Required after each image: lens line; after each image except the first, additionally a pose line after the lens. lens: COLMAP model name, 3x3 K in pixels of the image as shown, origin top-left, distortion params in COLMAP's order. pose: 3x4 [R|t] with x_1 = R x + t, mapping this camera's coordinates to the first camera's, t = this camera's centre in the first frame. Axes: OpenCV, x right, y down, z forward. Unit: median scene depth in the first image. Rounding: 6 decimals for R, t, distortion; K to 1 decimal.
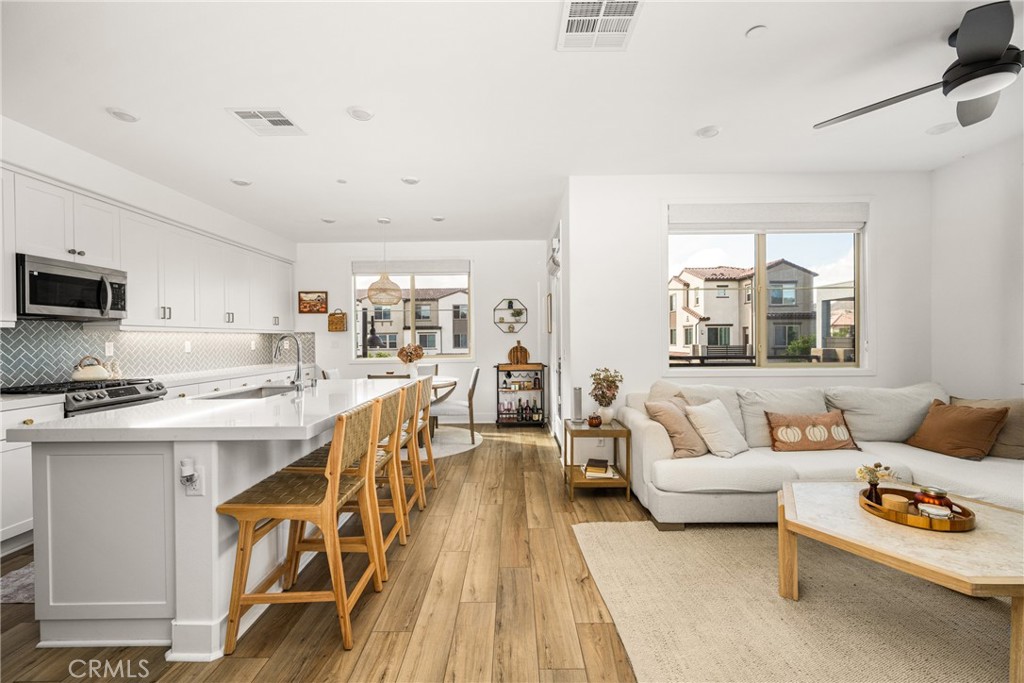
lens RADIAL K [[430.3, 0, 510.1], [0, 430.3, 343.6], [0, 0, 1]] dist [-0.002822, 0.000647]
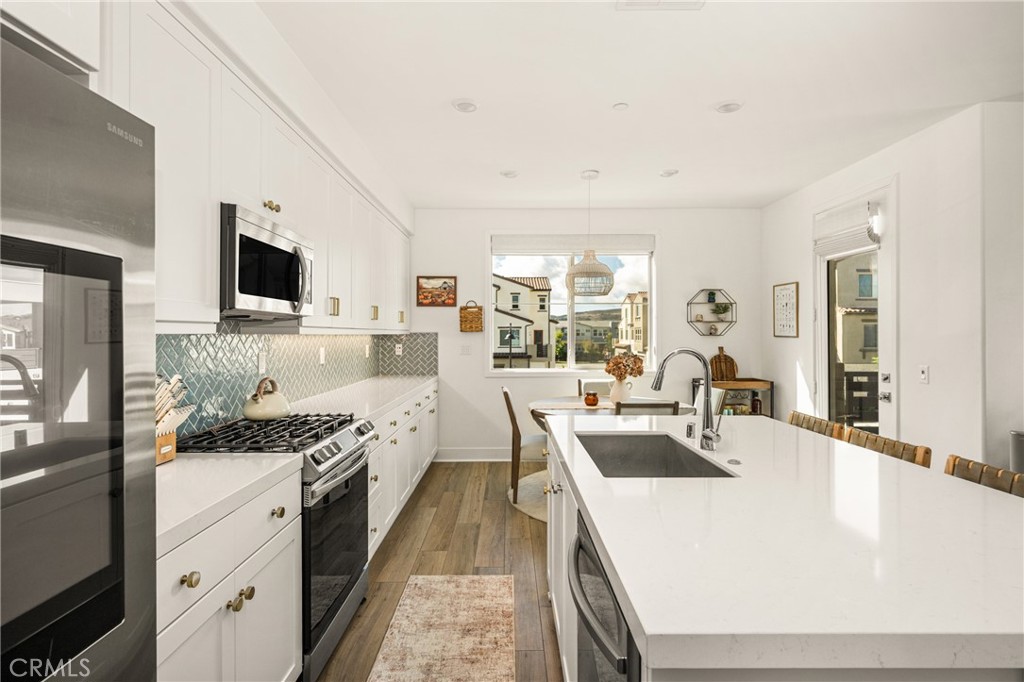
lens RADIAL K [[511.3, 0, 512.1], [0, 511.3, 335.5], [0, 0, 1]] dist [0.001466, -0.002180]
pose [[0.999874, 0.008988, 0.013050, -0.462538], [-0.008864, 0.999915, -0.009514, -0.019798], [-0.013135, 0.009397, 0.999870, 0.191657]]
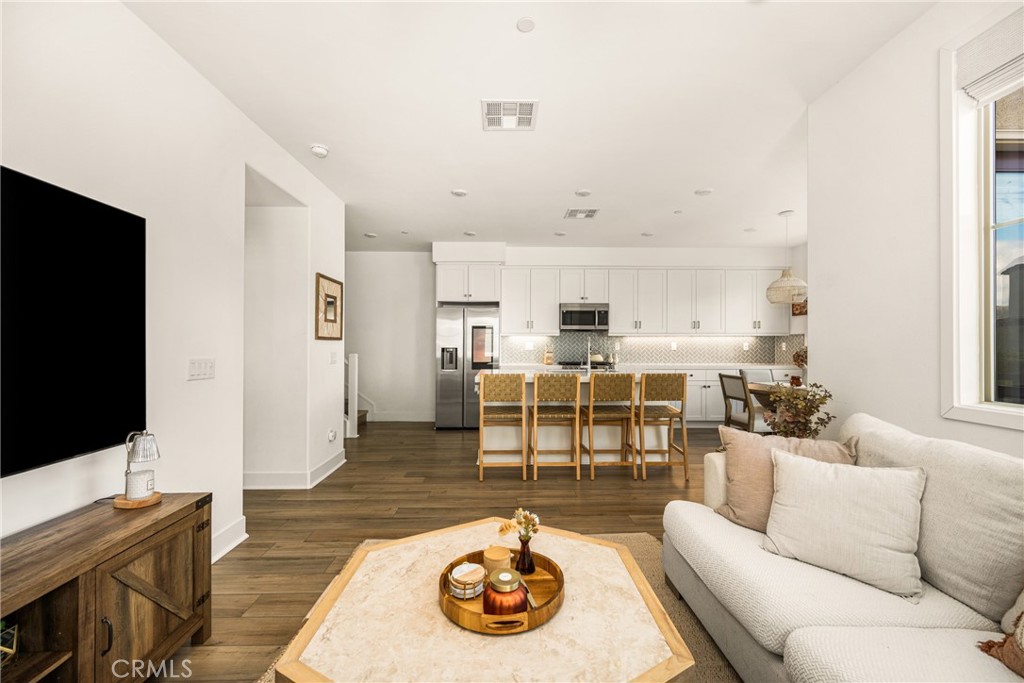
lens RADIAL K [[412.7, 0, 515.7], [0, 412.7, 350.6], [0, 0, 1]] dist [0.002701, 0.000045]
pose [[0.040780, 0.020293, -0.998962, 0.638711], [-0.013095, 0.999719, 0.019774, 0.001633], [0.999082, 0.012275, 0.041034, 0.402730]]
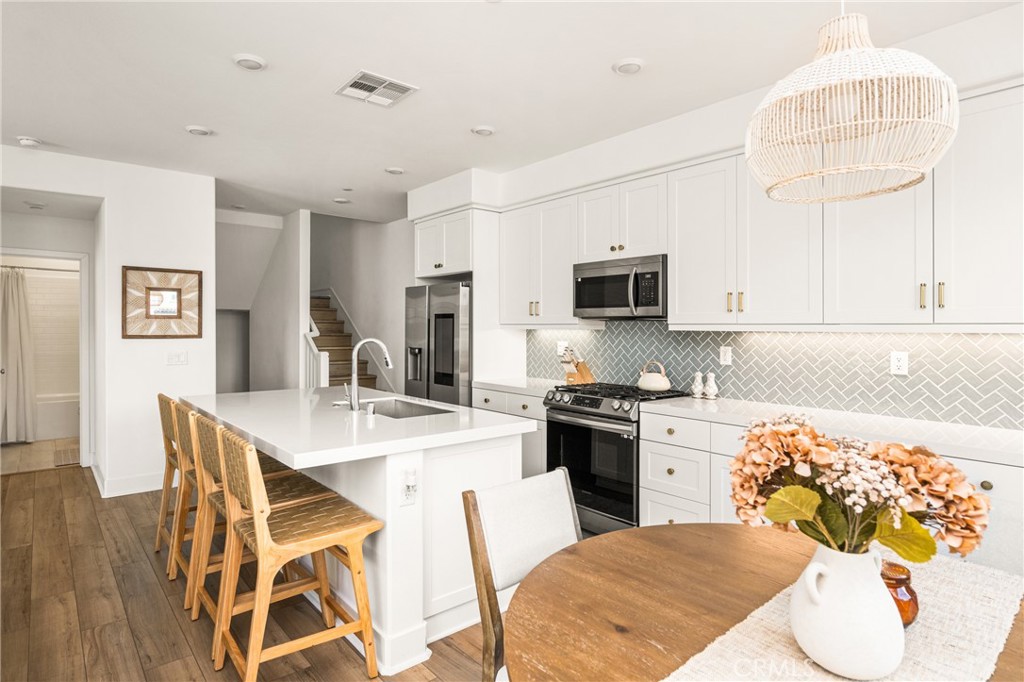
lens RADIAL K [[552.4, 0, 487.7], [0, 552.4, 331.9], [0, 0, 1]] dist [-0.008781, 0.000542]
pose [[-0.769682, 0.005946, -0.638400, -0.017531], [-0.009528, 0.999738, 0.020798, -0.035206], [0.638357, 0.022091, -0.769424, 1.180525]]
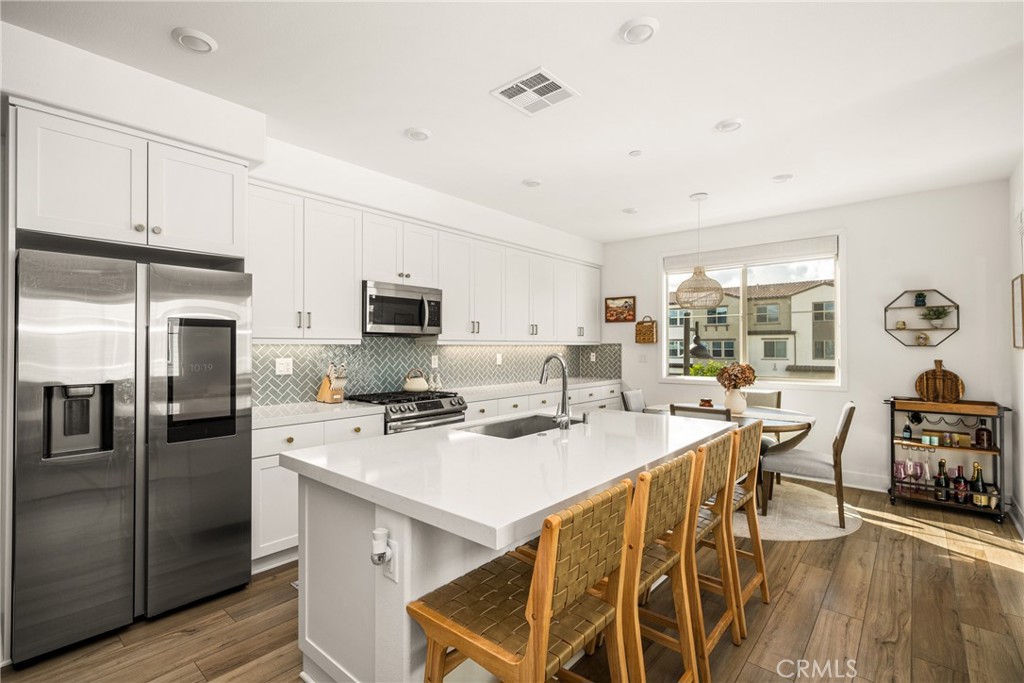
lens RADIAL K [[472.7, 0, 513.9], [0, 472.7, 341.1], [0, 0, 1]] dist [0.012296, -0.001353]
pose [[0.767438, 0.002363, -0.641119, -0.010280], [-0.014917, 0.999788, -0.014171, -0.020189], [0.640949, 0.020438, 0.767311, 0.170320]]
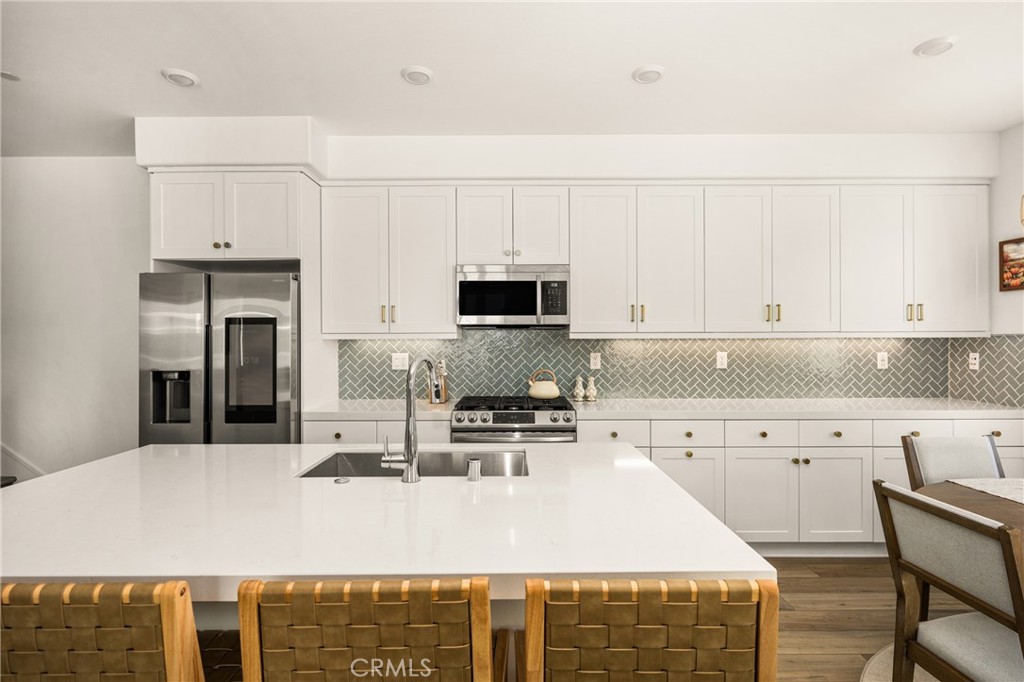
lens RADIAL K [[511.3, 0, 514.4], [0, 511.3, 343.9], [0, 0, 1]] dist [0.001466, -0.002180]
pose [[0.013872, 0.018252, -0.999737, 0.034729], [-0.009719, 0.999789, 0.018118, -0.029074], [0.999857, 0.009465, 0.014046, 0.670315]]
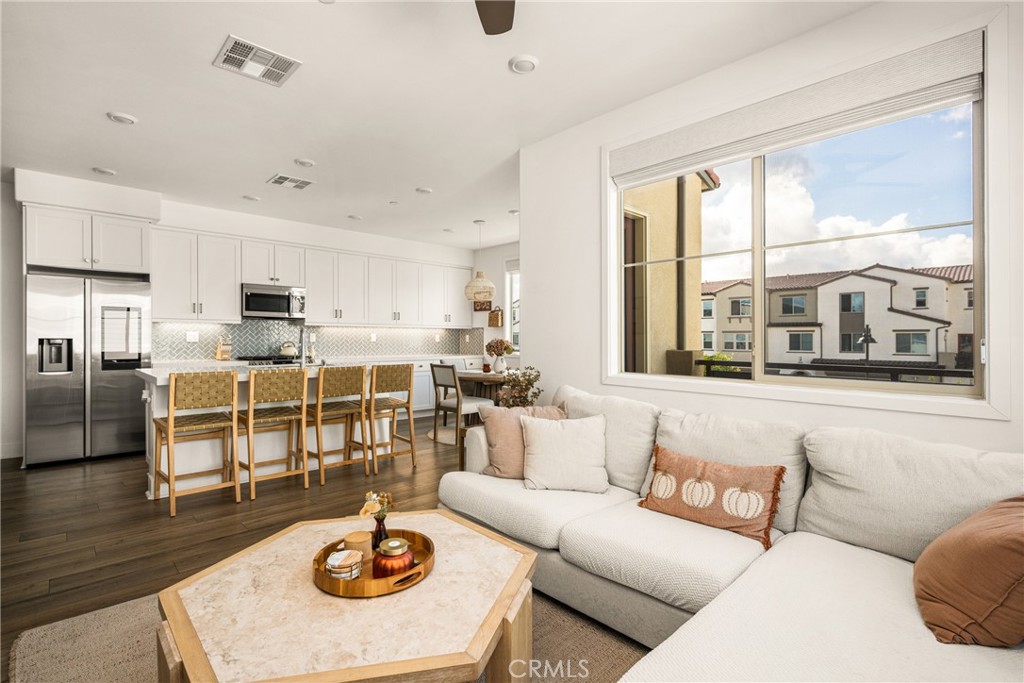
lens RADIAL K [[472.7, 0, 508.4], [0, 472.7, 346.2], [0, 0, 1]] dist [0.012296, -0.001353]
pose [[0.691876, 0.024602, -0.721597, 0.670718], [-0.020538, 0.999686, 0.014391, 0.004085], [0.721724, 0.004863, 0.692163, 0.248332]]
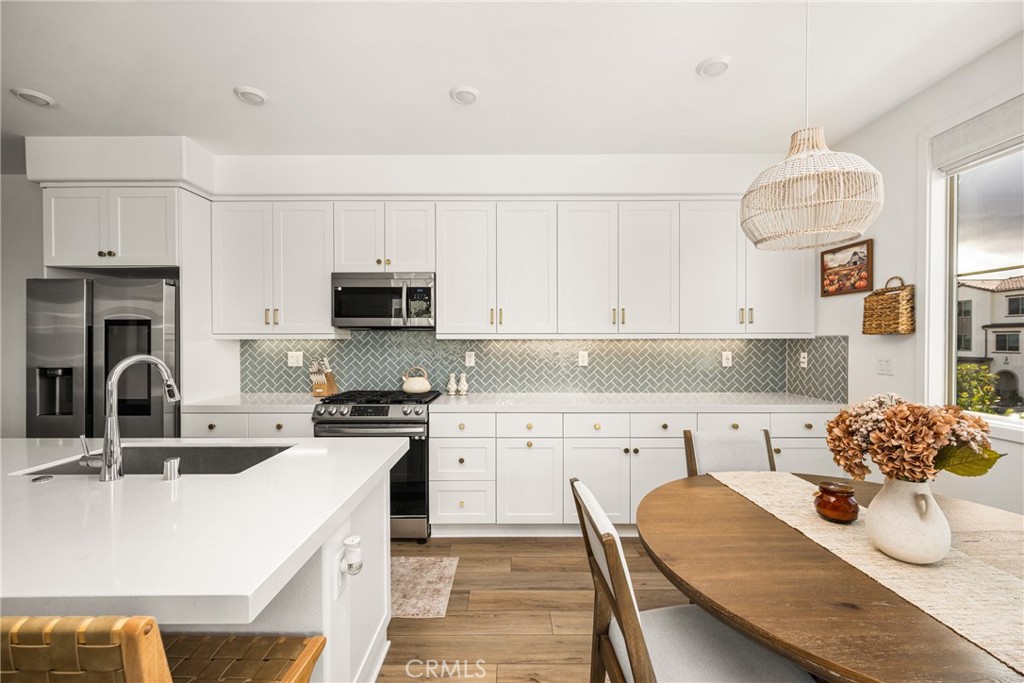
lens RADIAL K [[430.3, 0, 513.0], [0, 430.3, 345.5], [0, 0, 1]] dist [-0.002822, 0.000647]
pose [[0.012919, 0.024560, -0.999615, -0.010394], [-0.011468, 0.999636, 0.024412, -0.031830], [0.999851, 0.011148, 0.013196, 0.870739]]
